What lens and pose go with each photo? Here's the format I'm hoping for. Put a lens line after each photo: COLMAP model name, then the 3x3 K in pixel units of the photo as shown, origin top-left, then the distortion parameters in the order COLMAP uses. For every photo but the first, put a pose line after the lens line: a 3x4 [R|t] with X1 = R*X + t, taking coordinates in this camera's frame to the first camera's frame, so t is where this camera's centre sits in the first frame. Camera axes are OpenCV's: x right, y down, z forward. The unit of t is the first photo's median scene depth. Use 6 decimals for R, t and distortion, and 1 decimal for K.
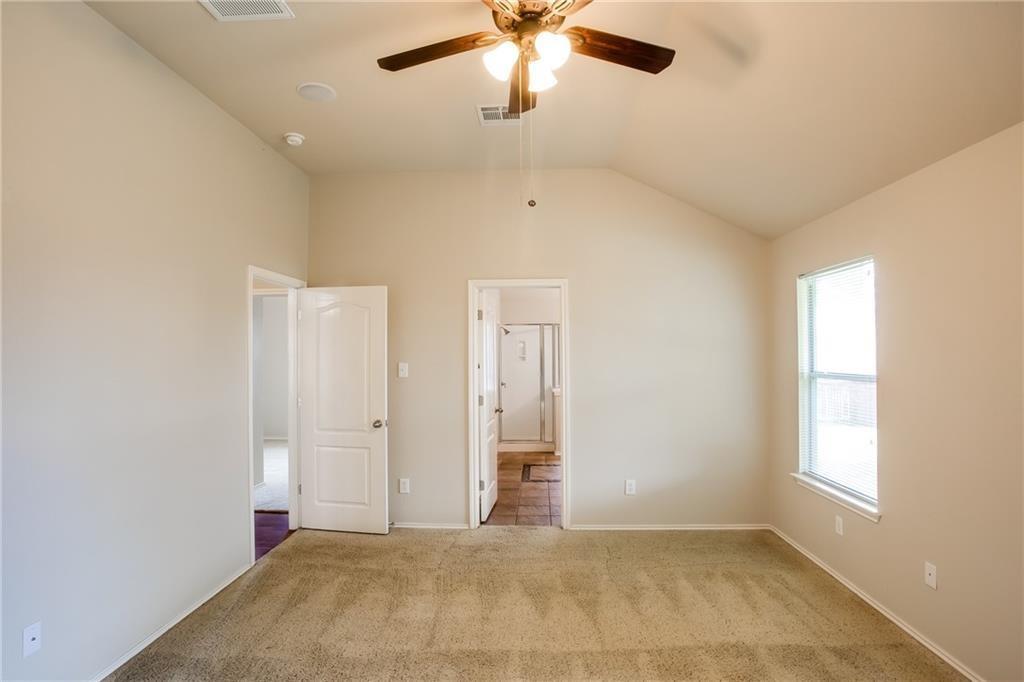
lens RADIAL K [[506.9, 0, 510.7], [0, 506.9, 345.7], [0, 0, 1]] dist [-0.078131, 0.033647]
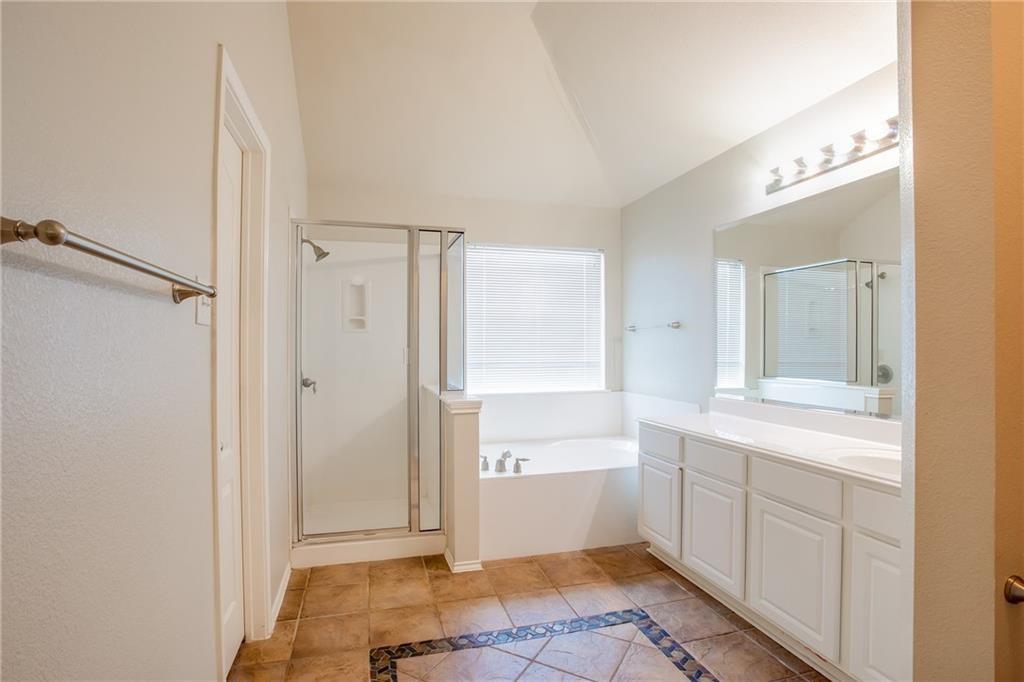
lens RADIAL K [[506.9, 0, 510.7], [0, 506.9, 345.7], [0, 0, 1]] dist [-0.078131, 0.033647]
pose [[0.943473, 0.007832, 0.331356, 0.004048], [-0.012728, 0.999840, 0.012607, 0.041838], [-0.331204, -0.016112, 0.943421, 0.608387]]
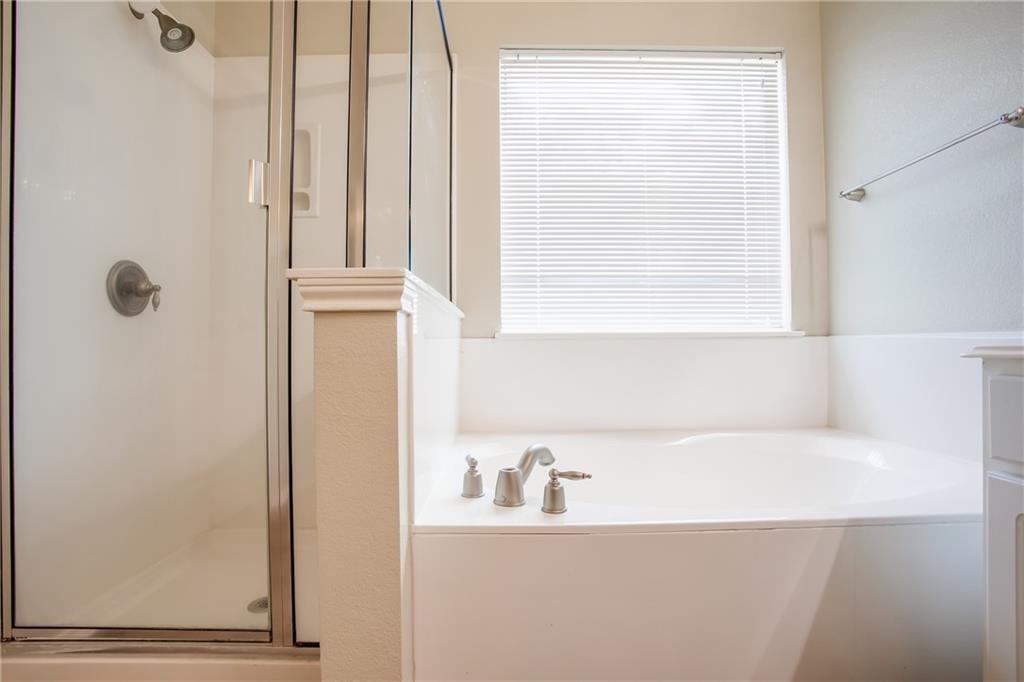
lens RADIAL K [[506.9, 0, 510.7], [0, 506.9, 345.7], [0, 0, 1]] dist [-0.078131, 0.033647]
pose [[0.997469, 0.003674, 0.071004, 0.118683], [-0.004879, 0.999847, 0.016800, 0.099333], [-0.070931, -0.017104, 0.997335, 0.844682]]
